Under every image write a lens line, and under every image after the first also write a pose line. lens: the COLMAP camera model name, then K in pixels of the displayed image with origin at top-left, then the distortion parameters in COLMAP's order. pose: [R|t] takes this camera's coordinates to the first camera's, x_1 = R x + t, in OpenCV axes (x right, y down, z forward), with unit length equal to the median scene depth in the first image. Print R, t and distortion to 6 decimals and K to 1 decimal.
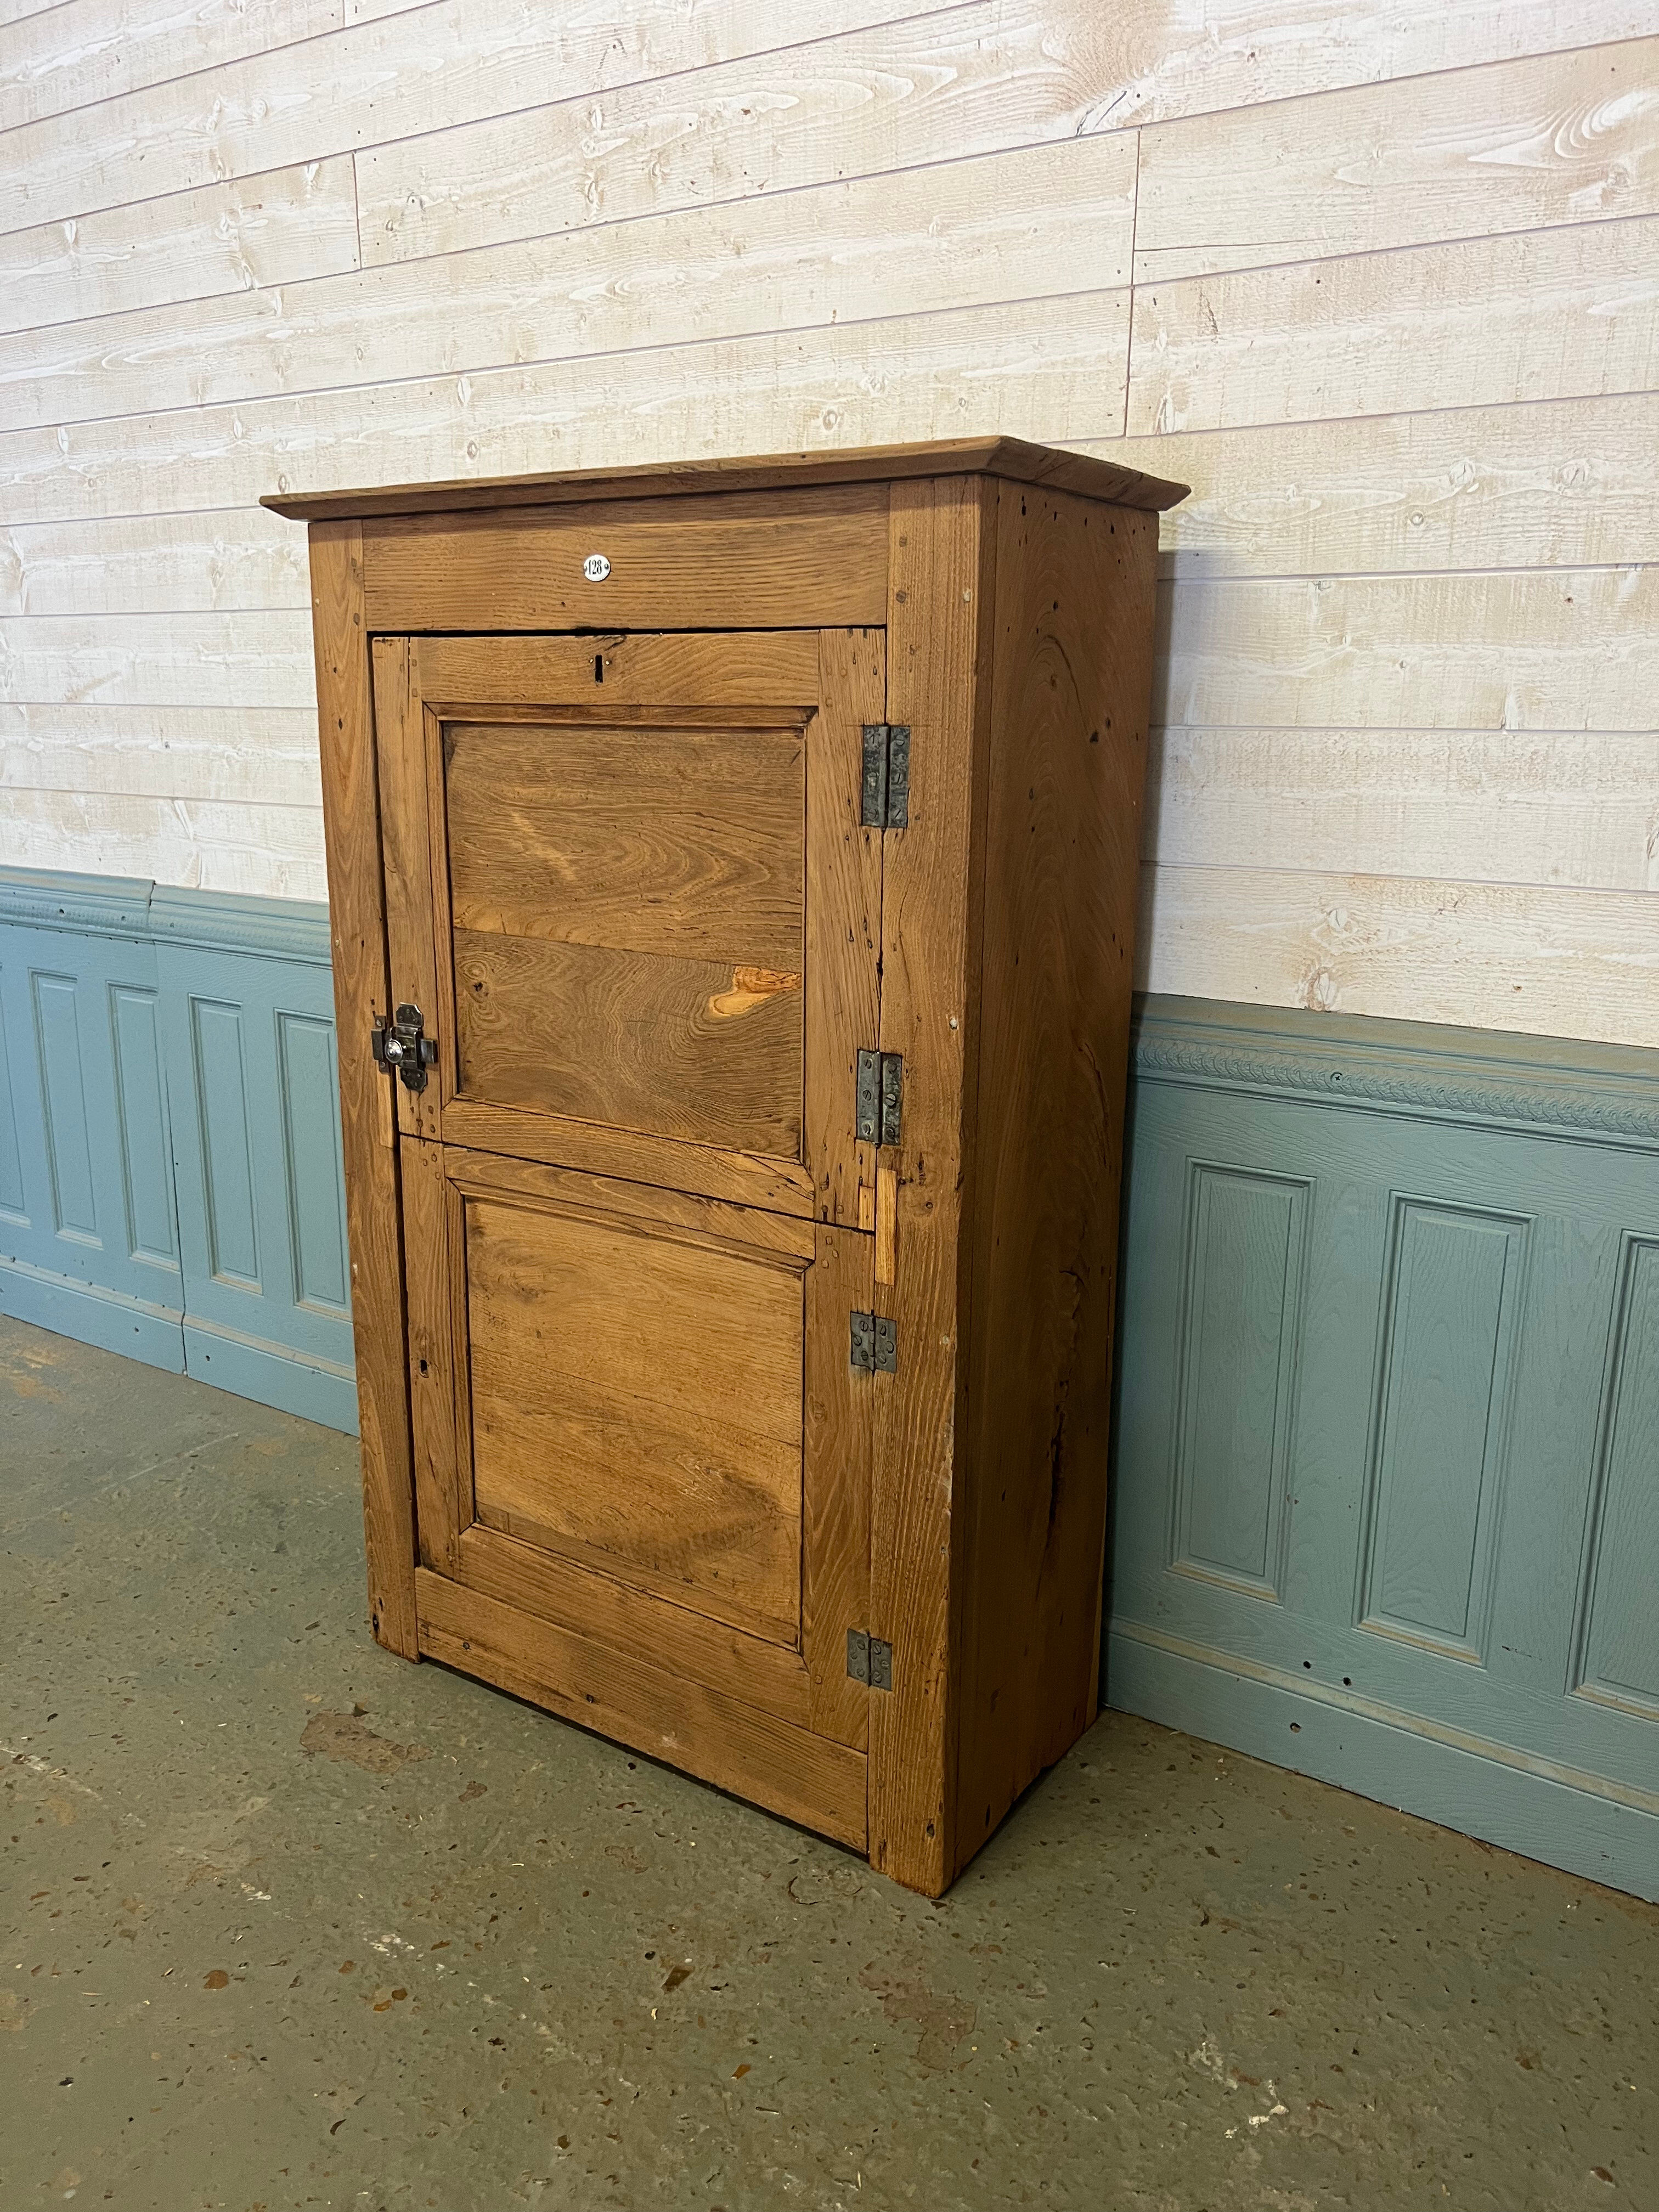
lens RADIAL K [[1682.9, 0, 816.9], [0, 1682.9, 1104.8], [0, 0, 1]] dist [0.000457, -0.013229]
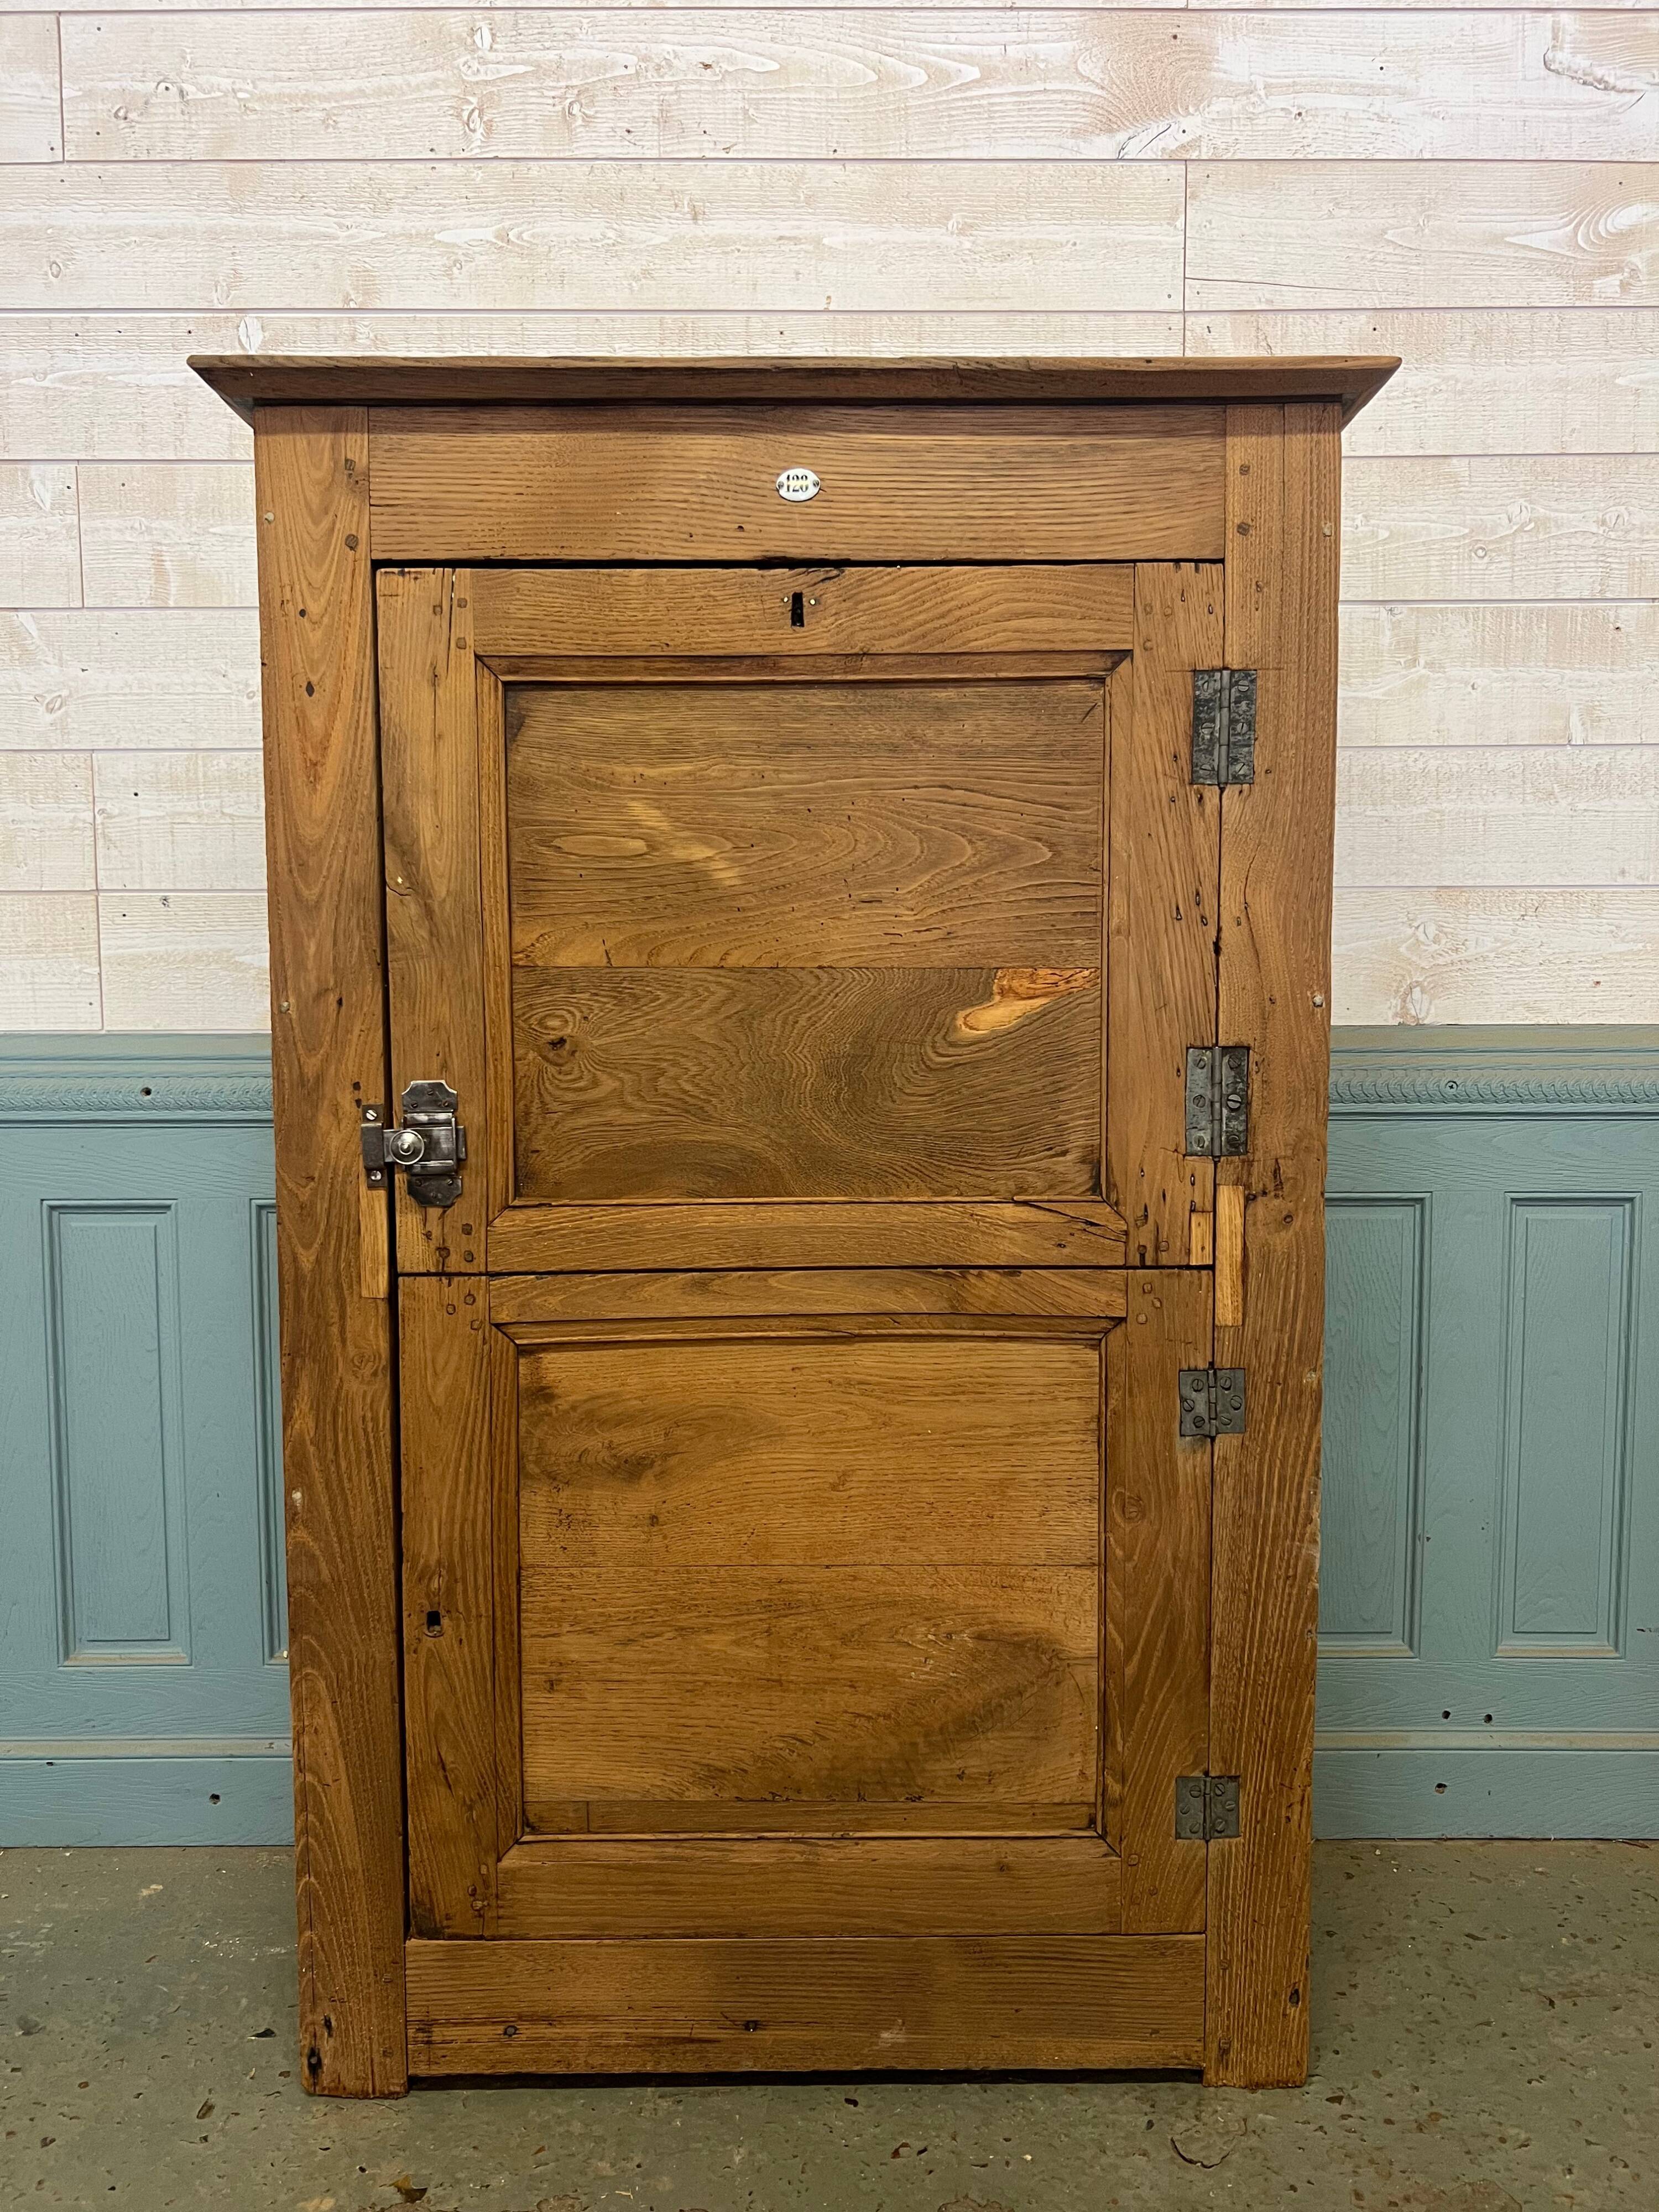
lens RADIAL K [[1682.9, 0, 902.3], [0, 1682.9, 1118.1], [0, 0, 1]] dist [0.000457, -0.013229]
pose [[0.828479, -0.054259, 0.557385, -0.497580], [0.143064, 0.982776, -0.116976, 0.069926], [-0.541438, 0.176654, 0.821972, 0.333366]]
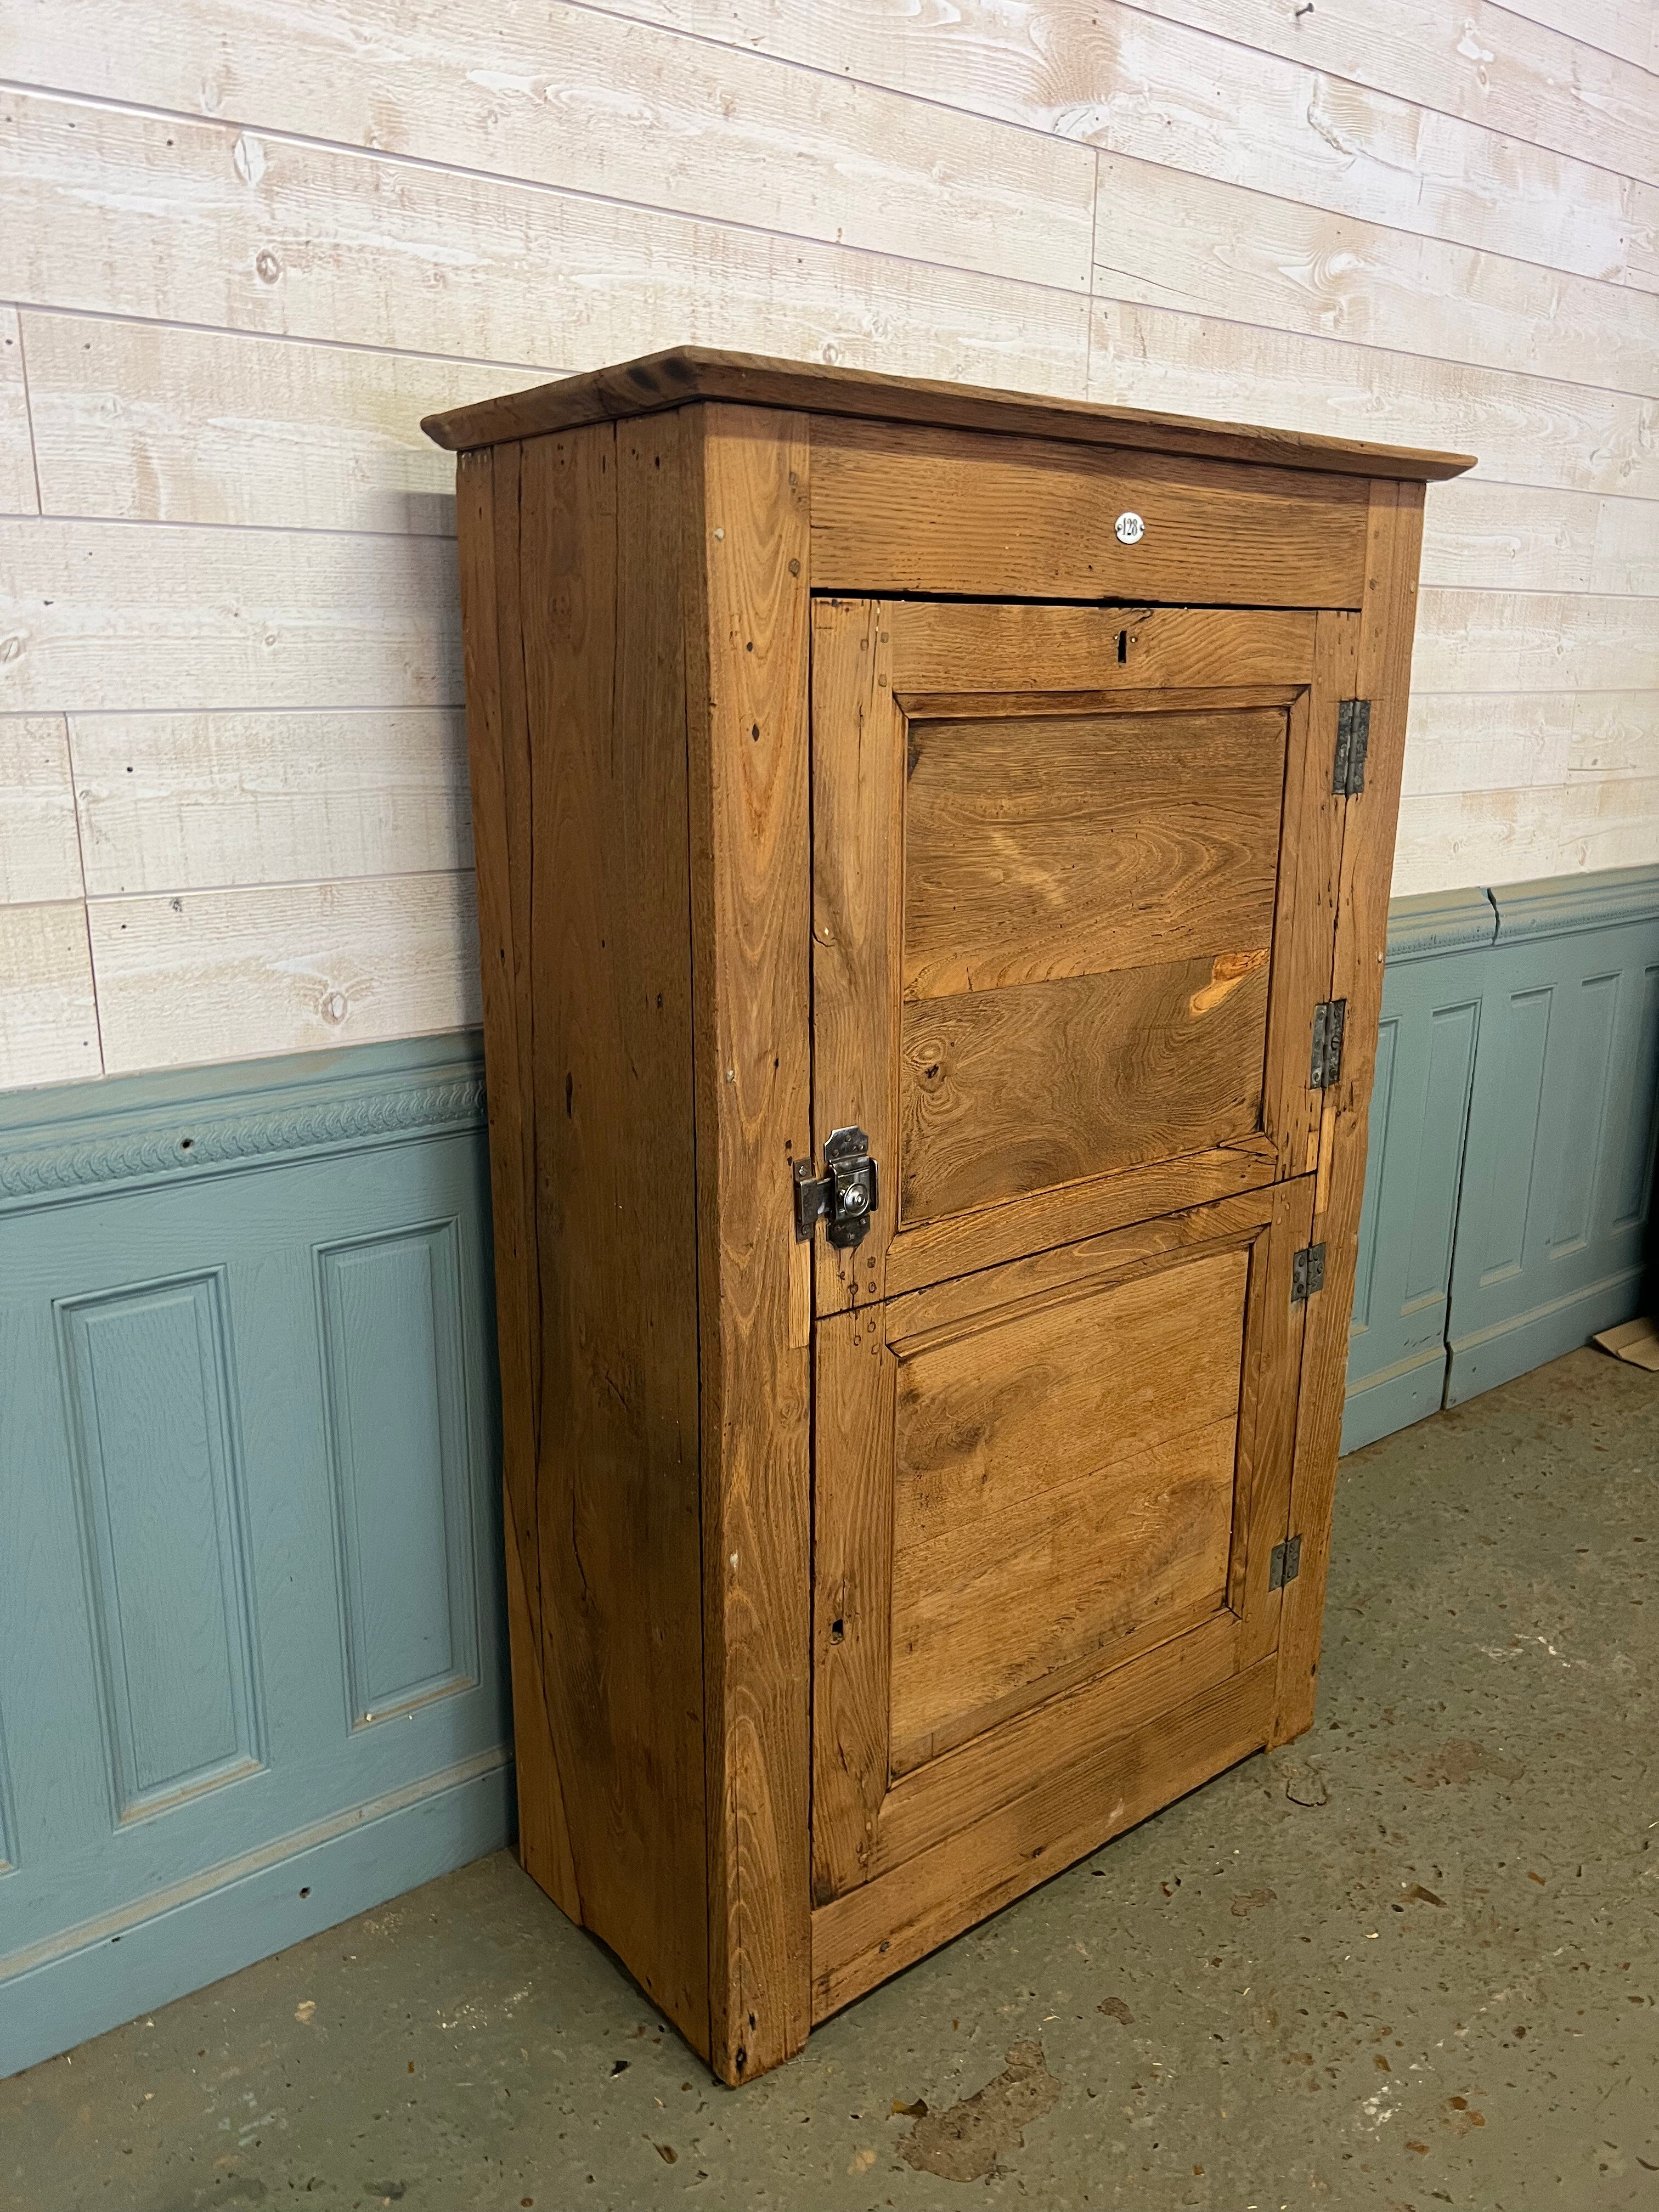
lens RADIAL K [[1682.9, 0, 815.2], [0, 1682.9, 1100.7], [0, 0, 1]] dist [0.000457, -0.013229]
pose [[0.309520, -0.245586, 0.918632, -0.932006], [0.227287, 0.957178, 0.179310, -0.208633], [-0.923330, 0.153293, 0.352084, 0.805375]]
